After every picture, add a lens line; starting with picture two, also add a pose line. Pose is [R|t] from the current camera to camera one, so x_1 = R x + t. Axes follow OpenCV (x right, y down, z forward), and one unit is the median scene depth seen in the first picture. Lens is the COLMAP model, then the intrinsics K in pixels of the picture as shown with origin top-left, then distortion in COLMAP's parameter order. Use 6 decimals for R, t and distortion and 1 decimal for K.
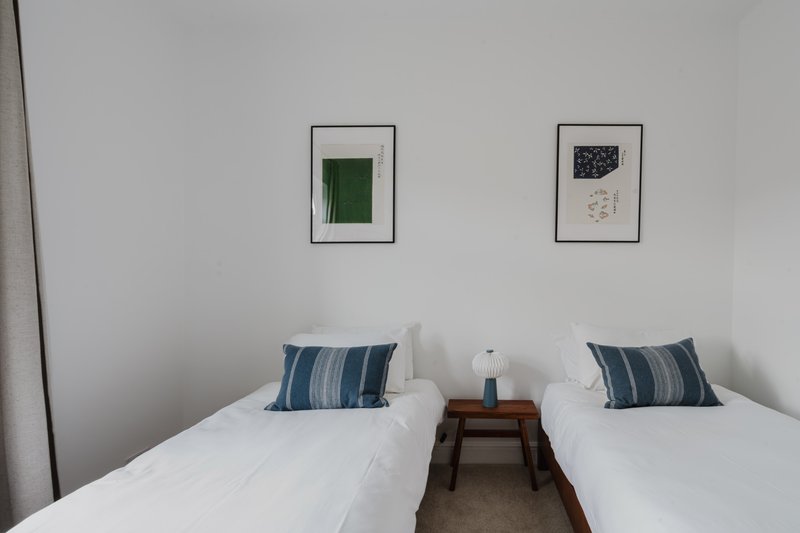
lens RADIAL K [[389.0, 0, 399.3], [0, 389.0, 267.7], [0, 0, 1]] dist [-0.002612, -0.000540]
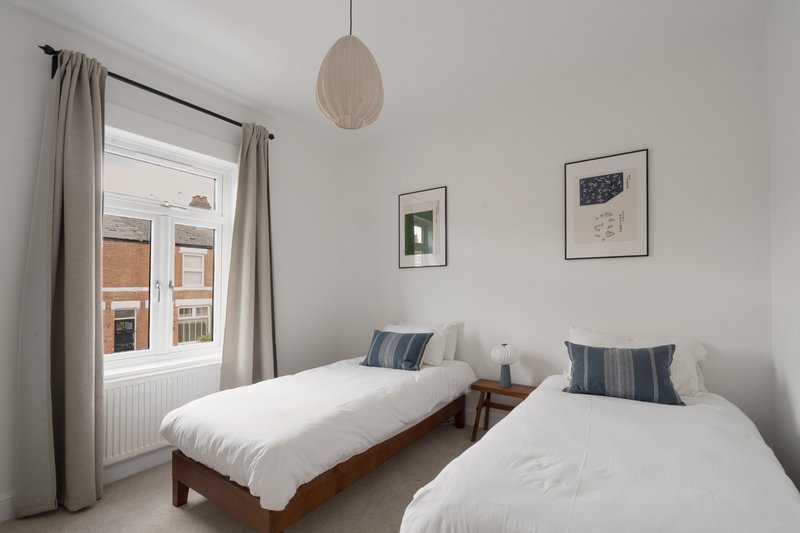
lens RADIAL K [[356.1, 0, 401.4], [0, 356.1, 269.4], [0, 0, 1]] dist [-0.000706, -0.000114]
pose [[0.835077, -0.035621, -0.548978, 0.585608], [0.011269, 0.998800, -0.047667, 0.011502], [0.550017, 0.033619, 0.834476, -0.208815]]
